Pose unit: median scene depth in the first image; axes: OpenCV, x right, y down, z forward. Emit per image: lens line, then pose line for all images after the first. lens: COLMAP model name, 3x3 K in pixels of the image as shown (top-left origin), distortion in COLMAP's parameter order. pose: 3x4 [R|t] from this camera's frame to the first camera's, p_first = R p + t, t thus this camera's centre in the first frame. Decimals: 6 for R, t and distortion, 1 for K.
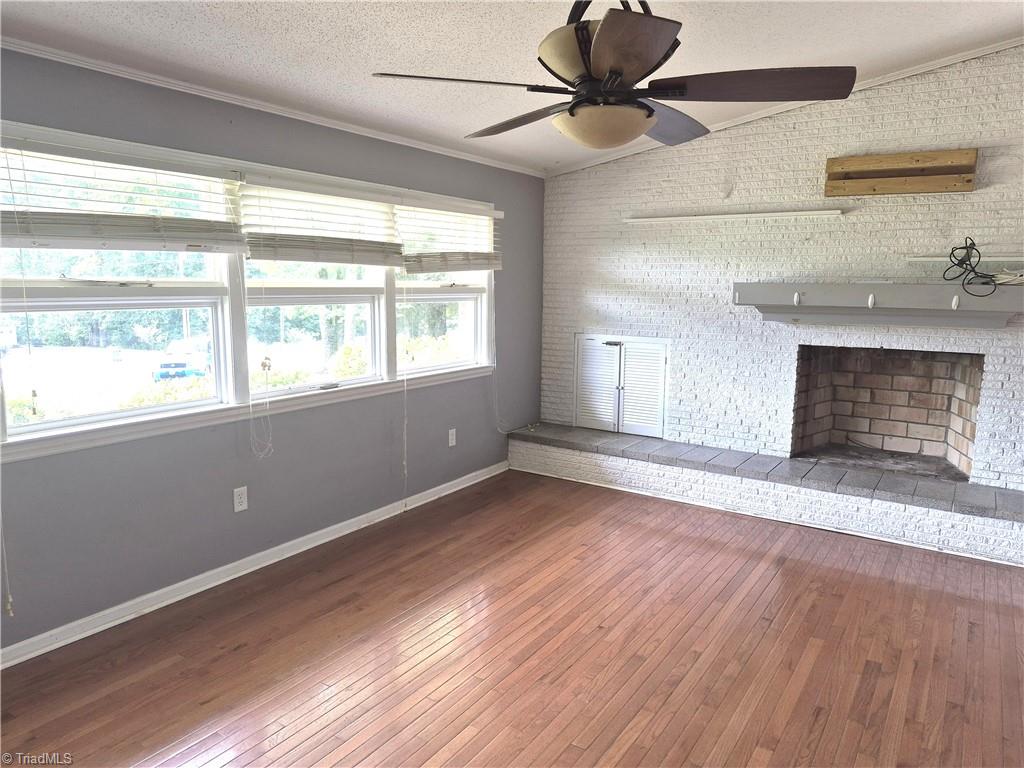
lens RADIAL K [[729.2, 0, 472.1], [0, 729.2, 396.0], [0, 0, 1]] dist [0.073712, -0.073940]
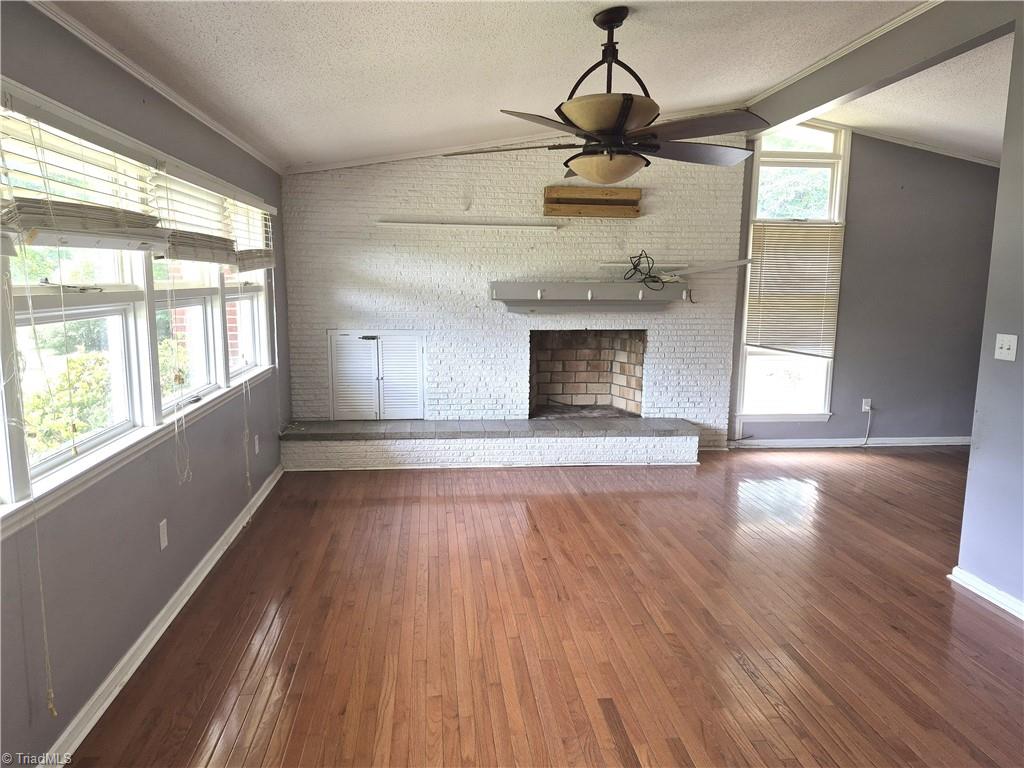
lens RADIAL K [[729.2, 0, 533.8], [0, 729.2, 401.1], [0, 0, 1]] dist [0.073712, -0.073940]
pose [[0.754241, -0.112514, 0.646885, -0.387891], [0.103421, 0.993268, 0.052176, -0.012538], [-0.648401, 0.027548, 0.760800, 0.035968]]
